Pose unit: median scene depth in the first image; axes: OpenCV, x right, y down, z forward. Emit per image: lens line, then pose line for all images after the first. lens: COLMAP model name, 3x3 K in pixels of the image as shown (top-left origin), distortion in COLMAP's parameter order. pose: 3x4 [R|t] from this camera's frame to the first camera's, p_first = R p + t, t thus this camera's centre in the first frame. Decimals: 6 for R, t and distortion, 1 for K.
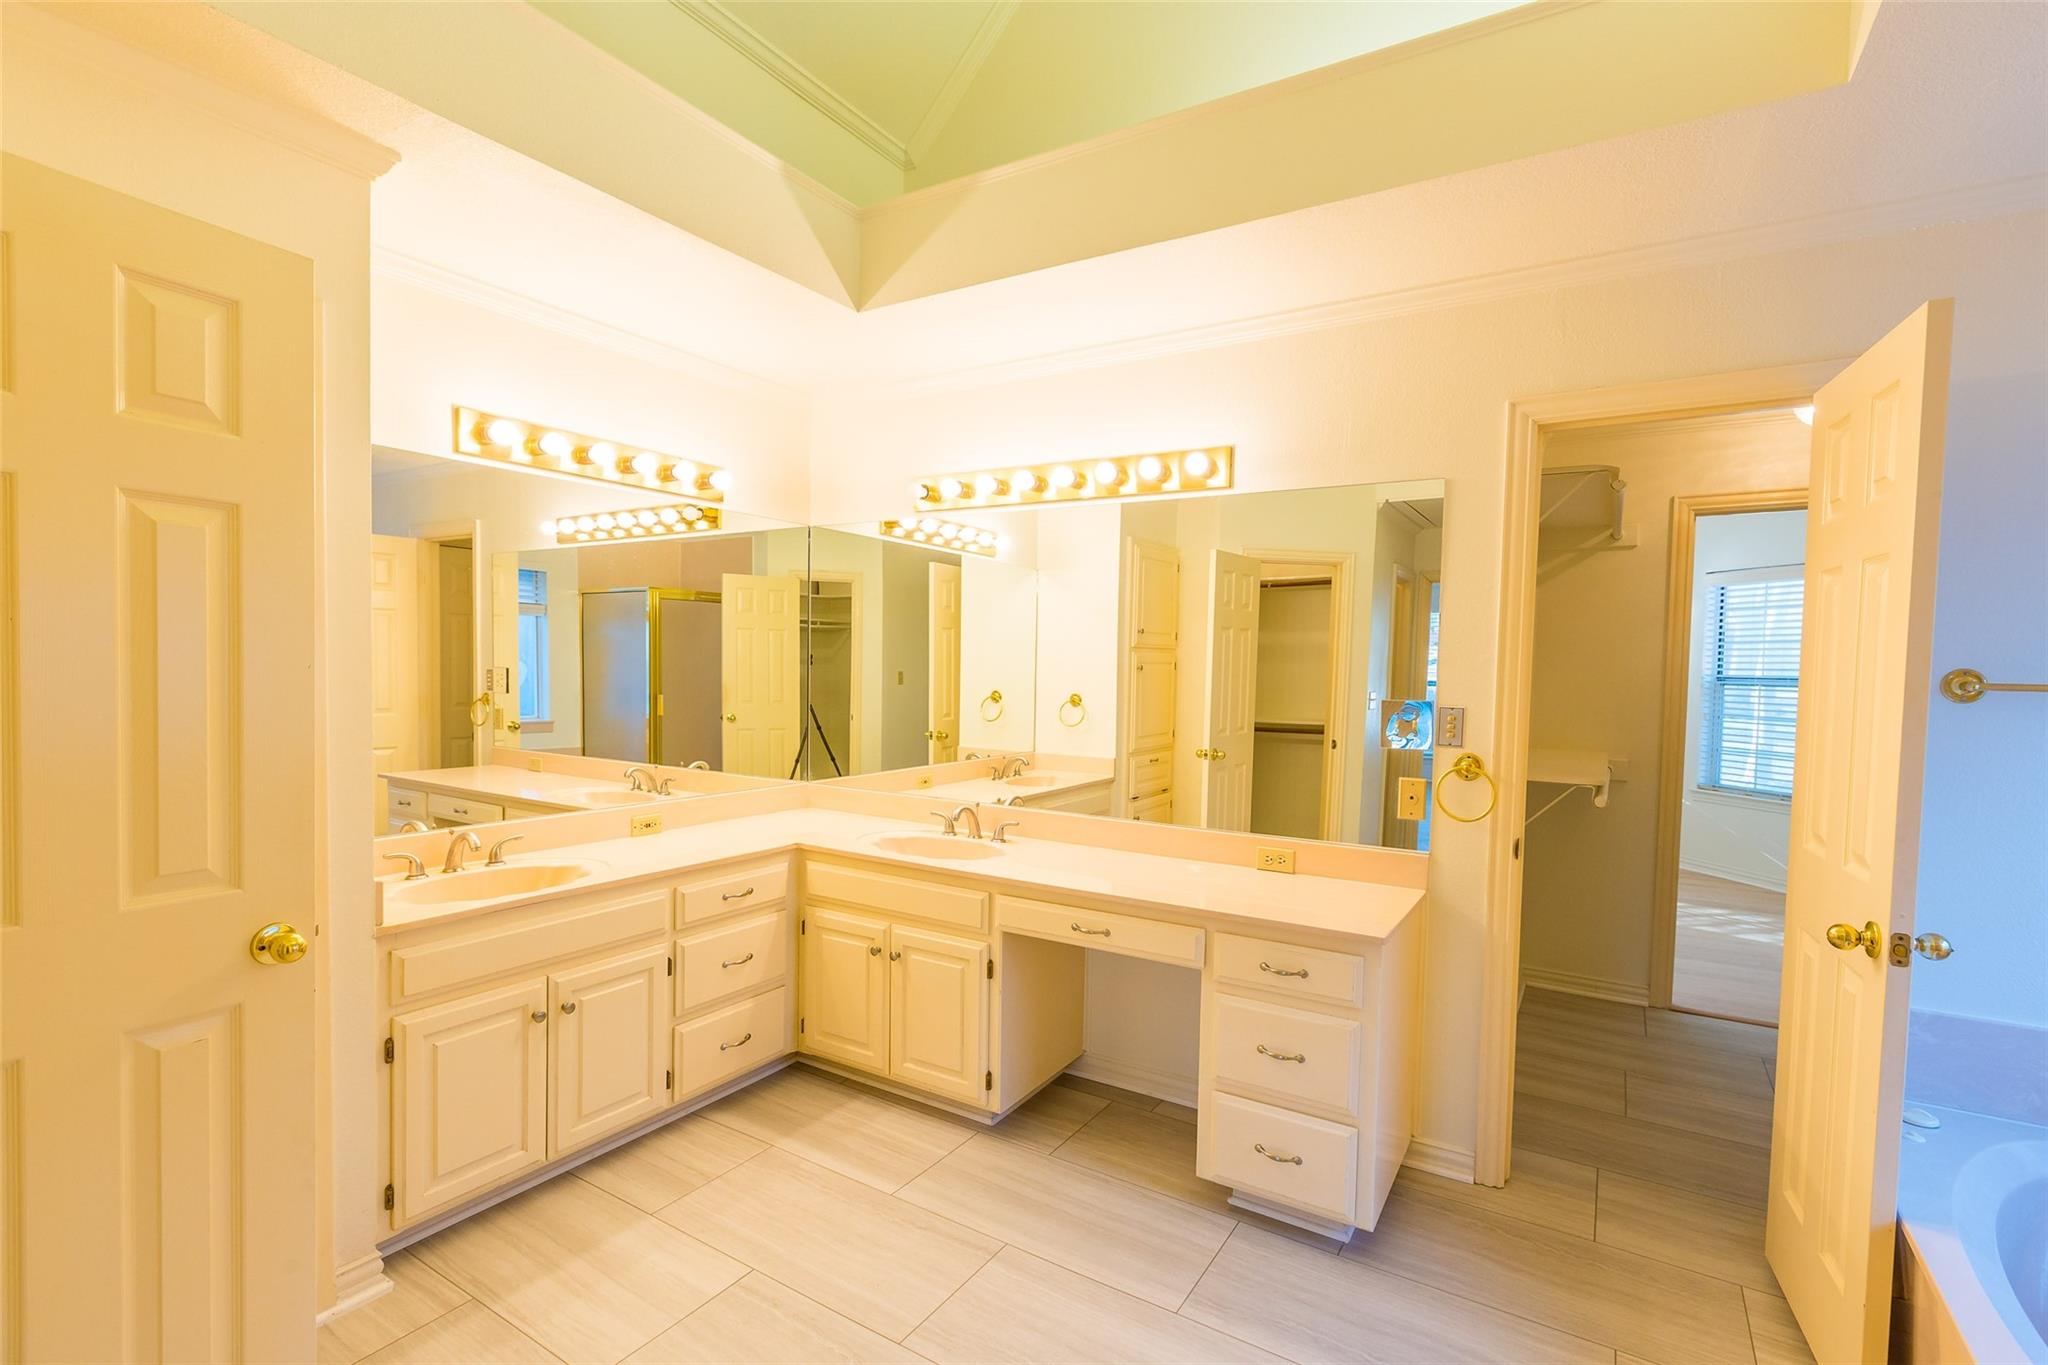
lens RADIAL K [[935.1, 0, 1037.6], [0, 935.1, 702.4], [0, 0, 1]] dist [0.000929, 0.000424]
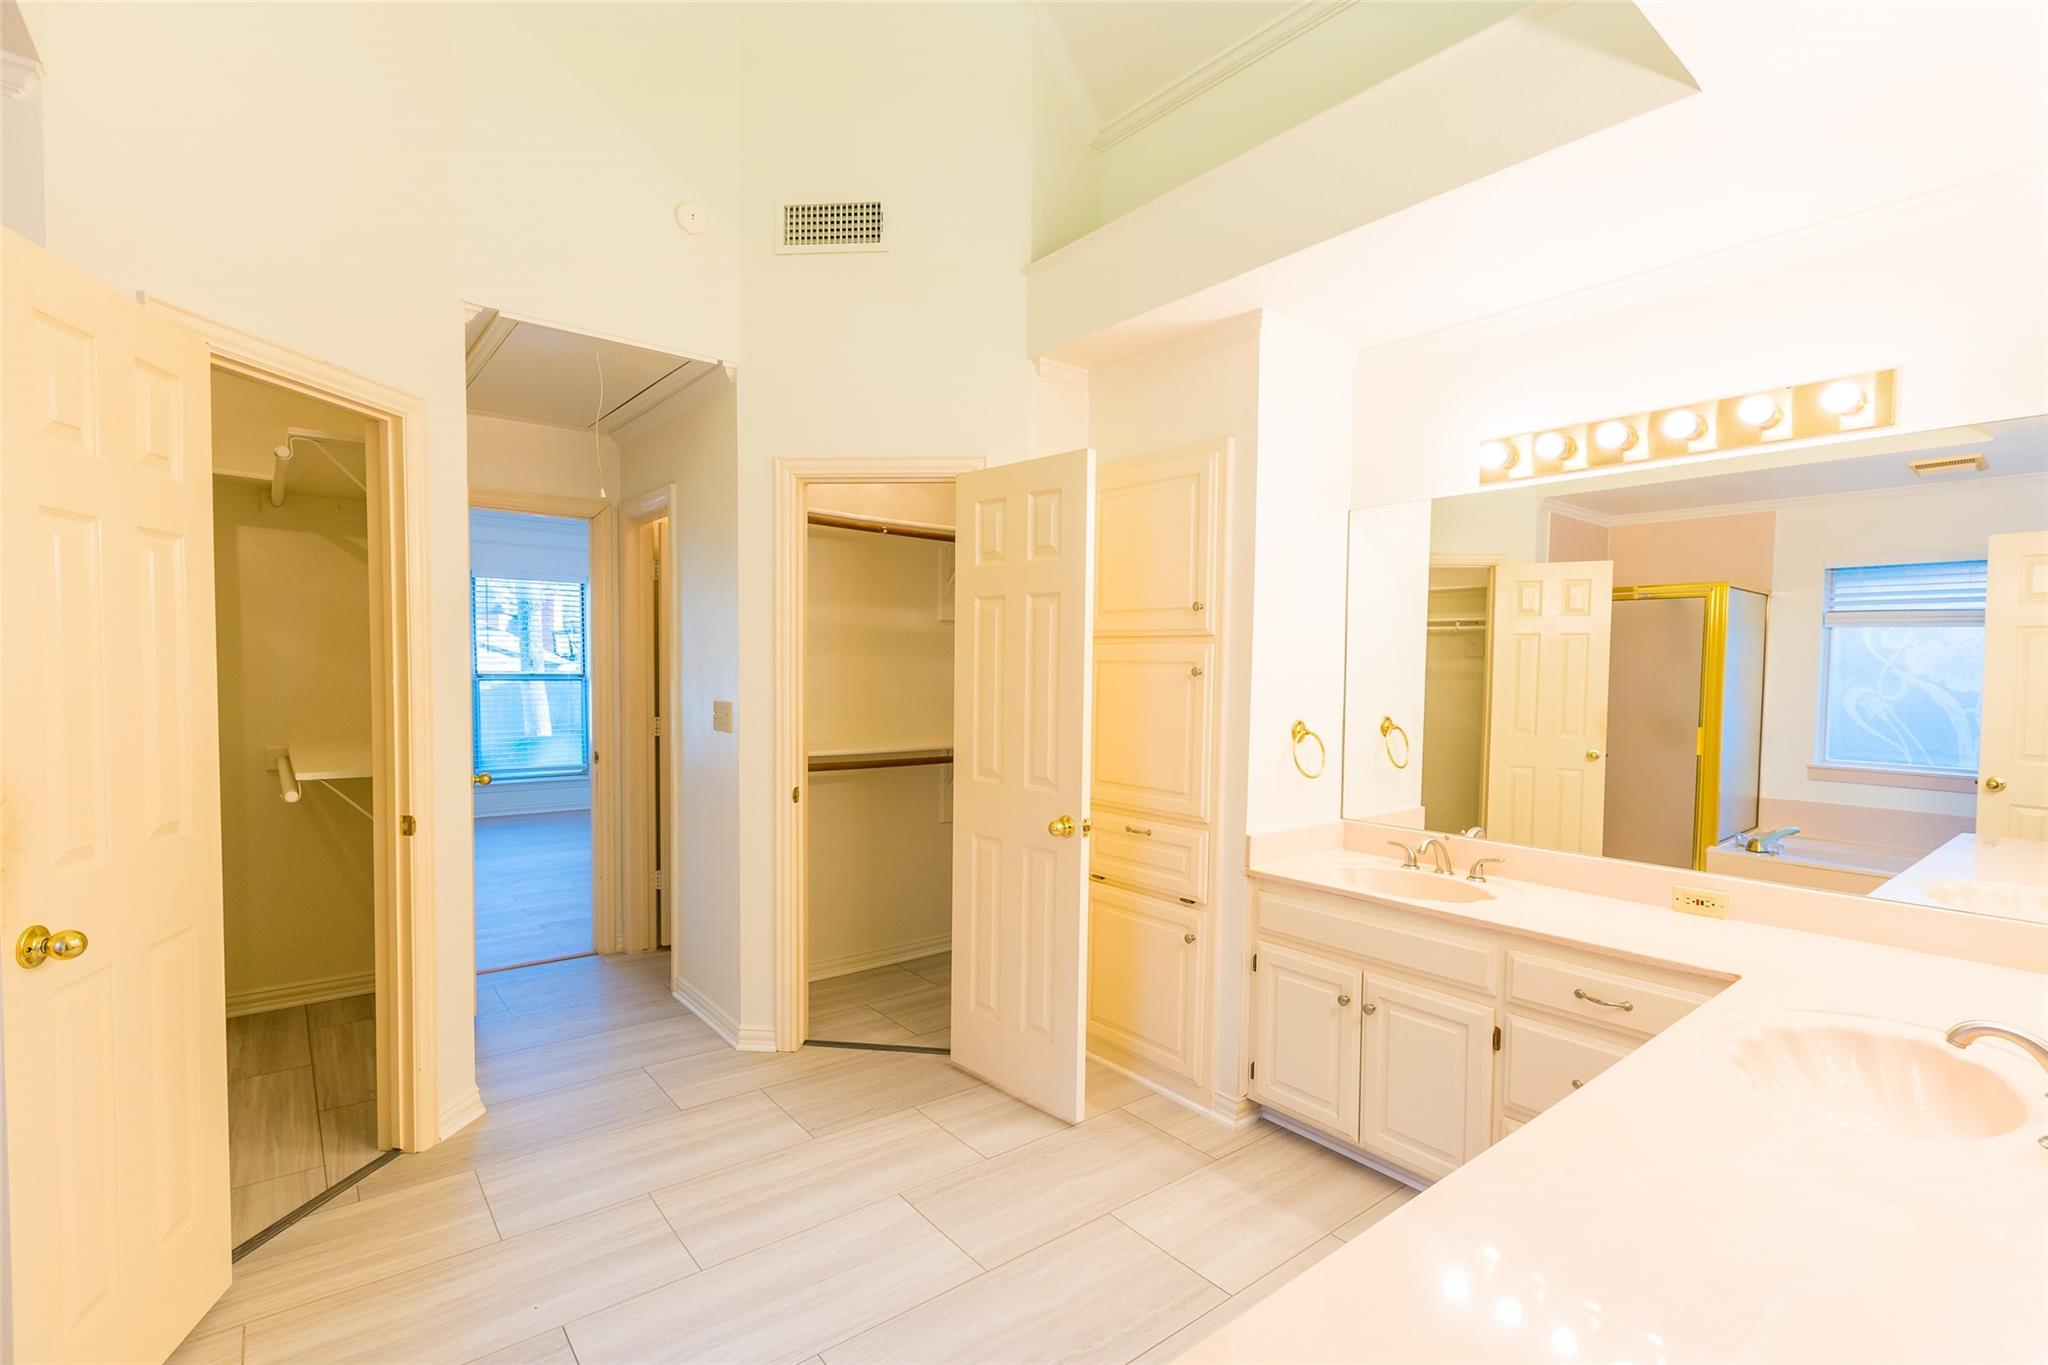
lens RADIAL K [[935.1, 0, 1037.6], [0, 935.1, 702.4], [0, 0, 1]] dist [0.000929, 0.000424]
pose [[-0.311252, 0.017213, -0.950171, 0.479521], [-0.057550, 0.997660, 0.036926, -0.026583], [0.948583, 0.066175, -0.309533, 0.755437]]
